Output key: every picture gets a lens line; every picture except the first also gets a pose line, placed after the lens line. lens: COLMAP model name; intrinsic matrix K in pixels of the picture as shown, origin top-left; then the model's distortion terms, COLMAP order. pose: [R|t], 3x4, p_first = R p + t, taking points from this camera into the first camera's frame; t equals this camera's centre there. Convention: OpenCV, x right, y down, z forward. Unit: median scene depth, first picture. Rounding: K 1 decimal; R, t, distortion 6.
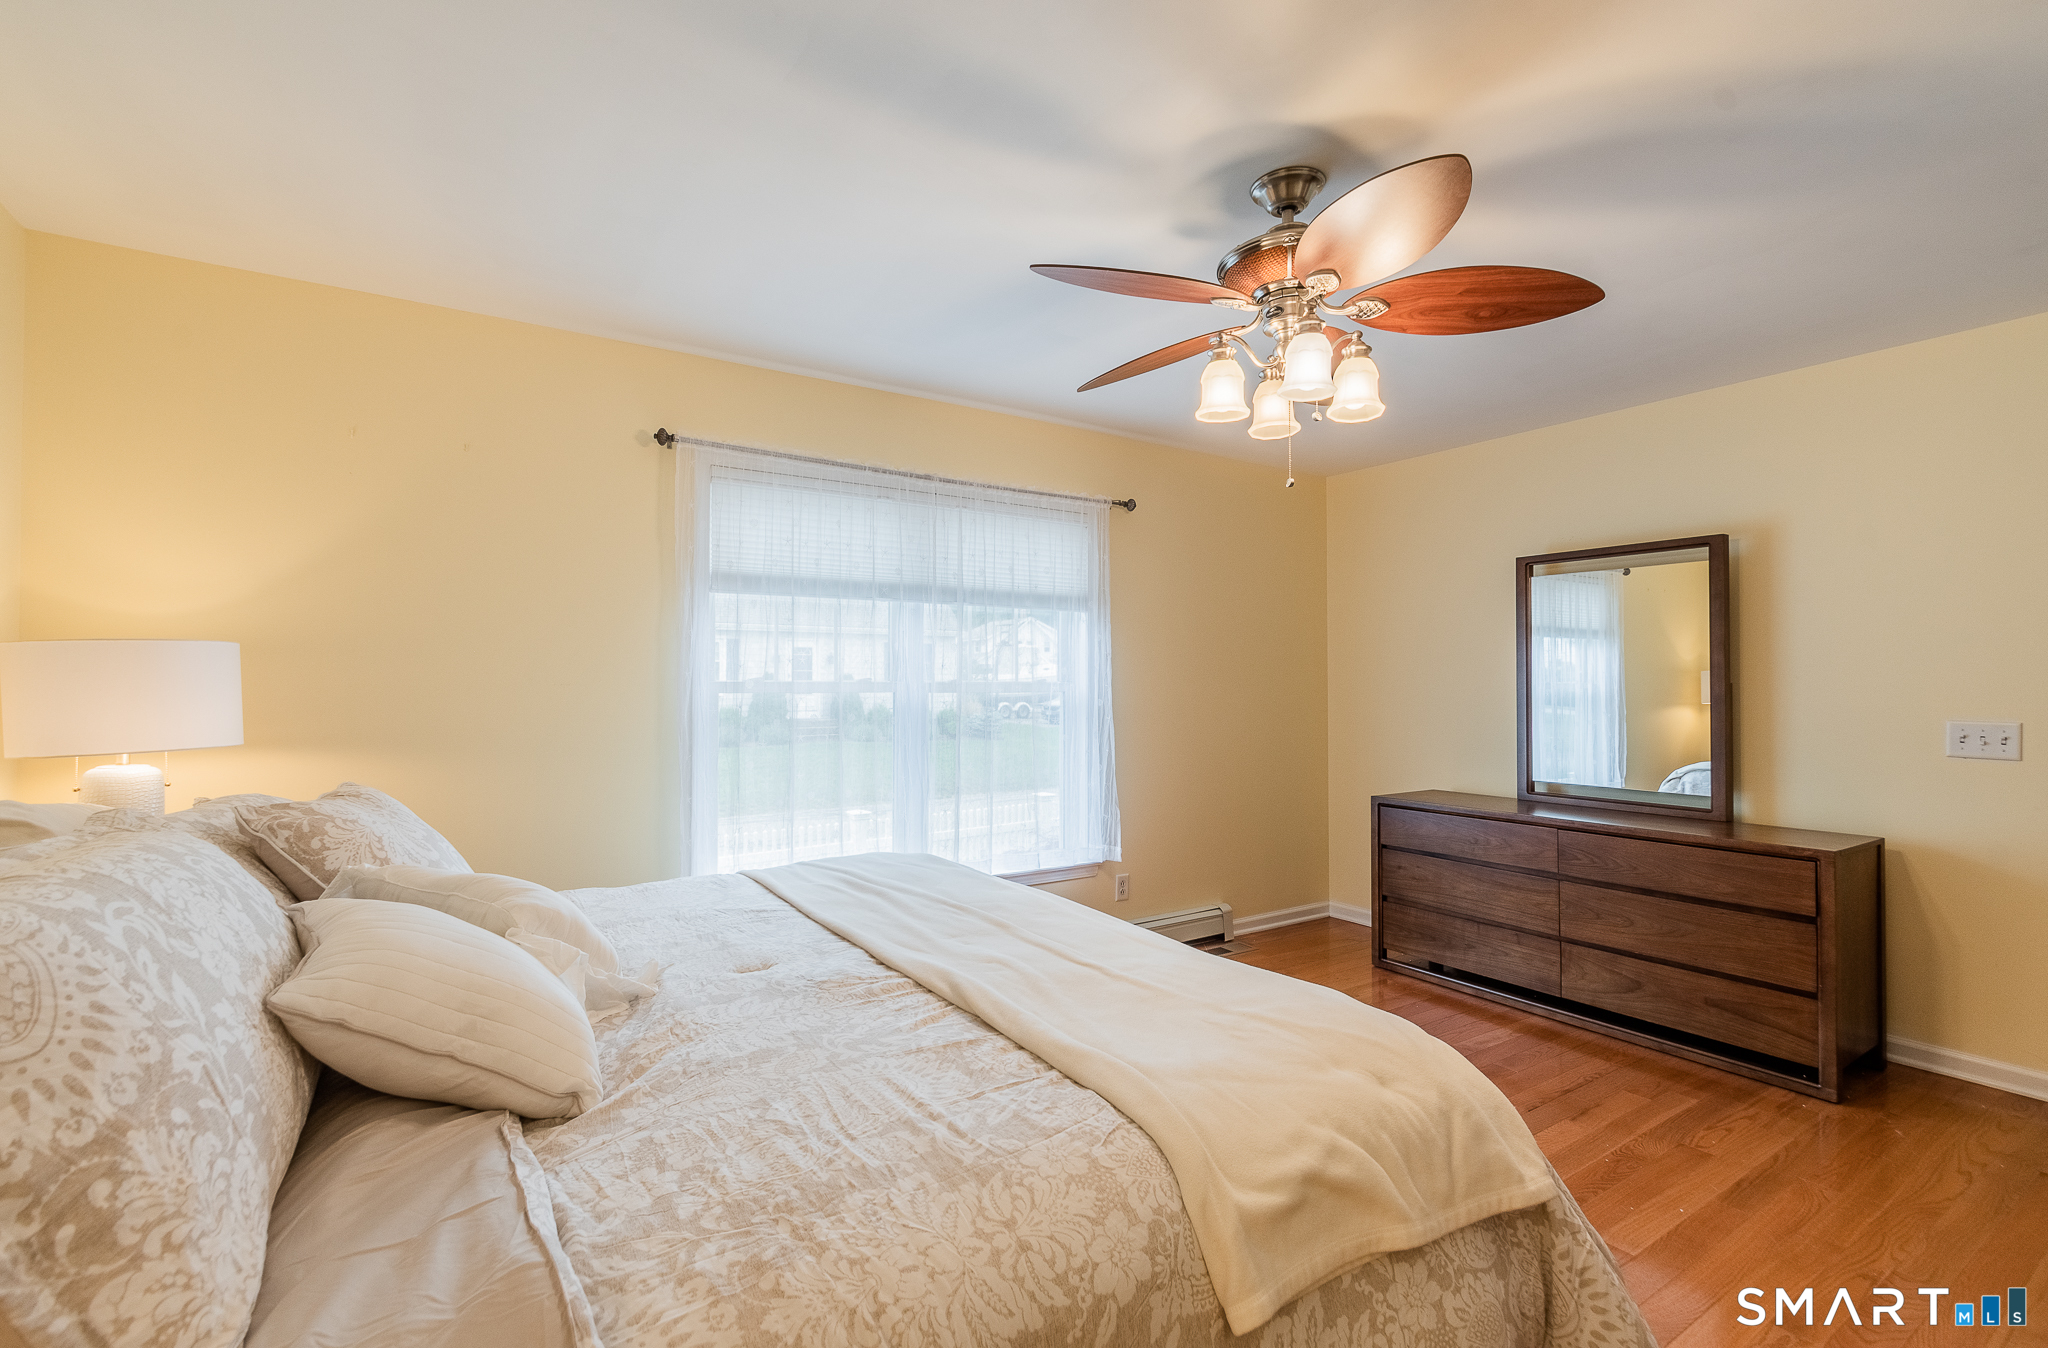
lens RADIAL K [[931.4, 0, 1019.9], [0, 931.4, 650.6], [0, 0, 1]] dist [0.001498, 0.000678]
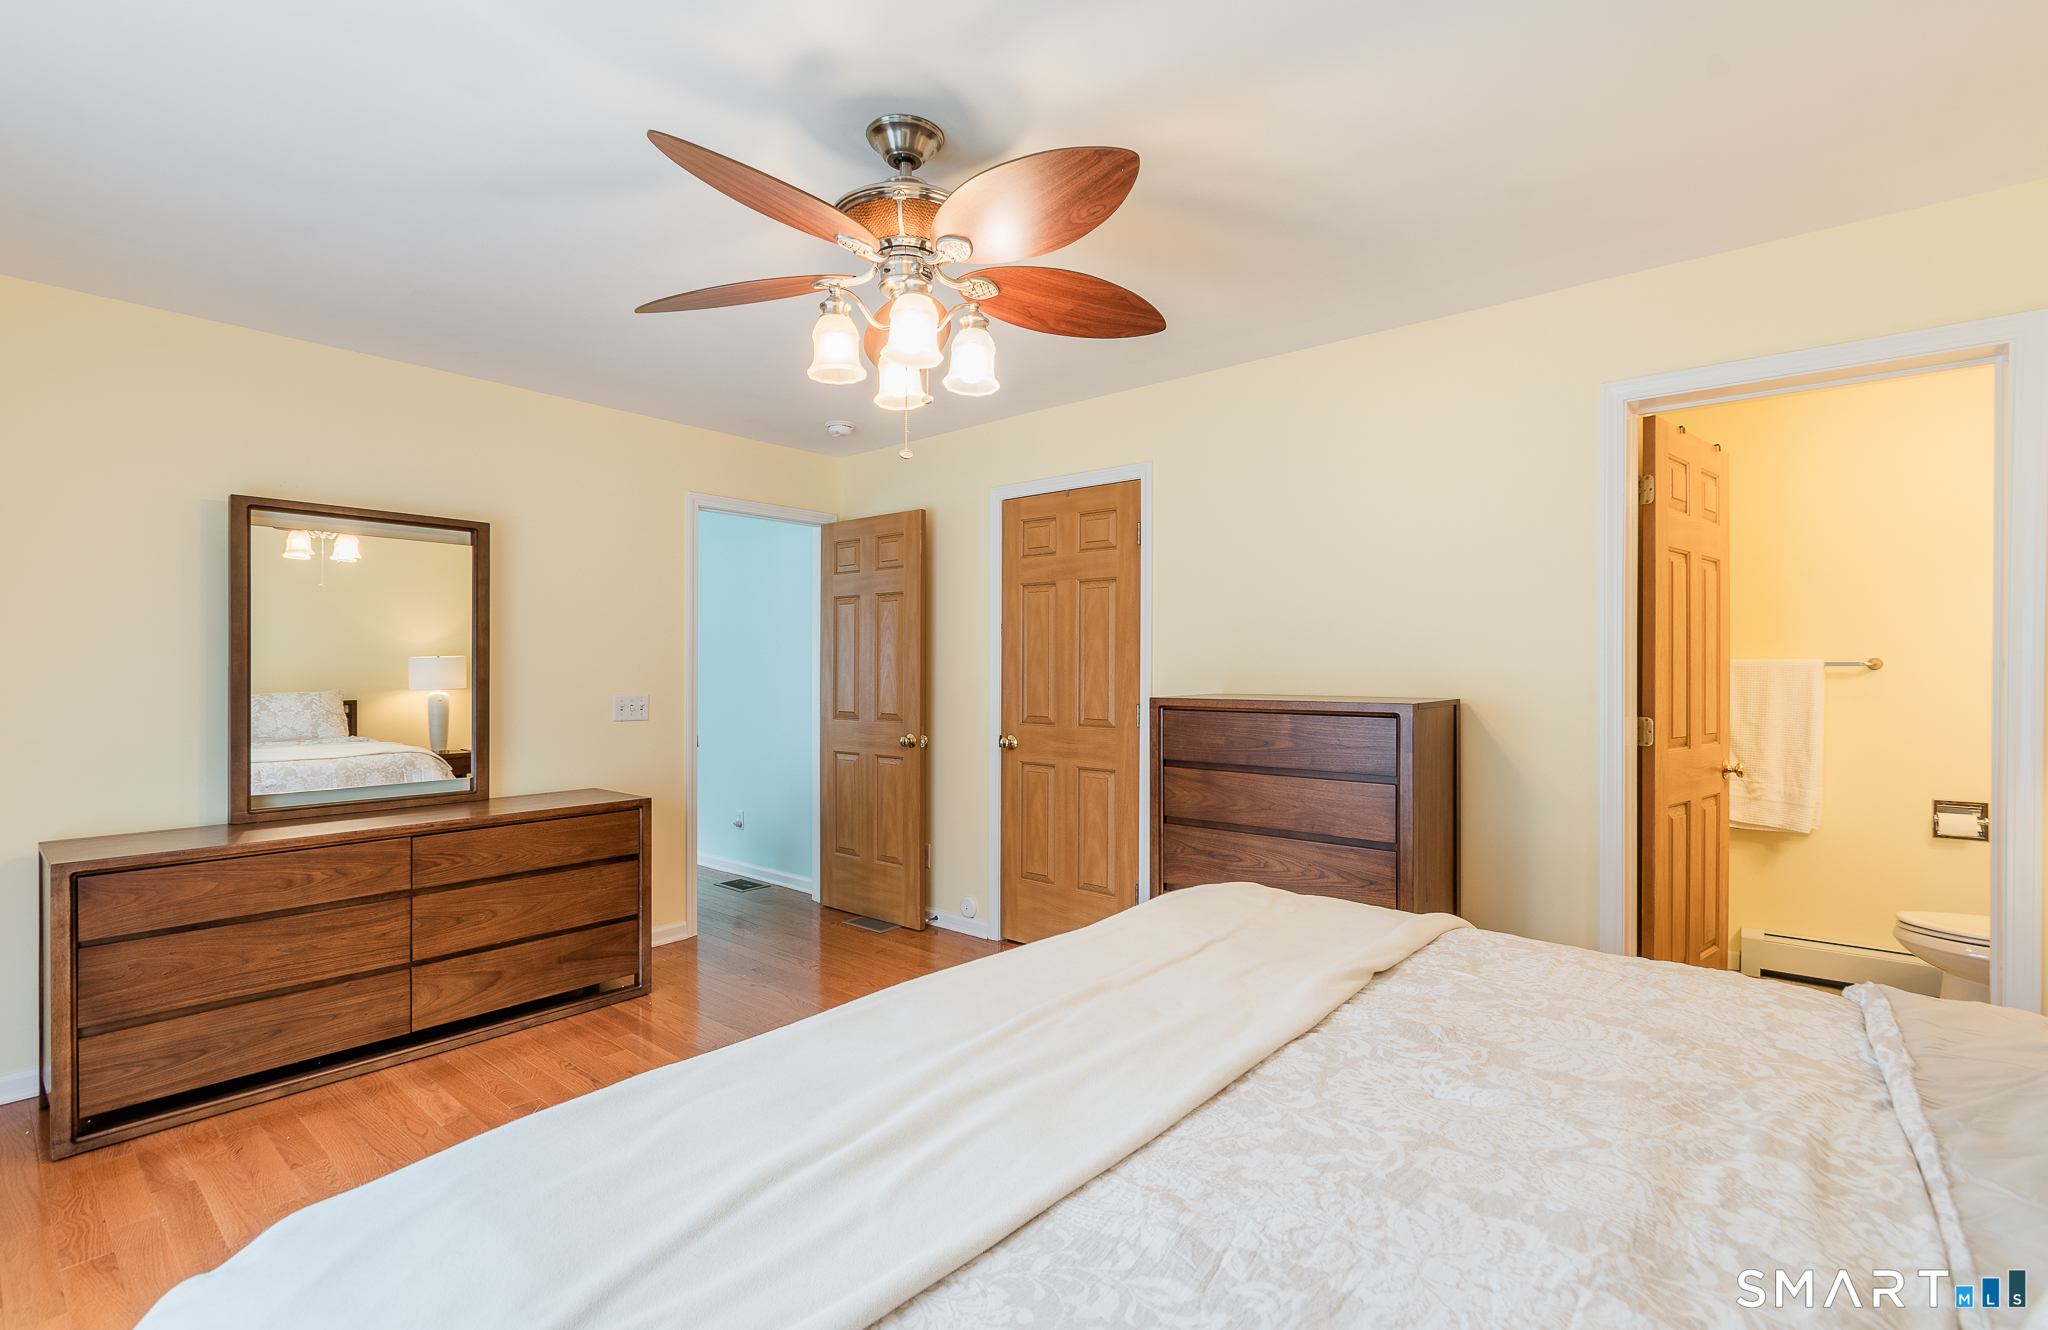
lens RADIAL K [[919.7, 0, 1024.0], [0, 919.7, 665.0], [0, 0, 1]] dist [0.001939, 0.000188]
pose [[-0.297442, 0.002801, 0.954736, -0.420096], [-0.036023, 0.999251, -0.014155, 0.026958], [-0.954060, -0.038603, -0.297119, 0.765221]]
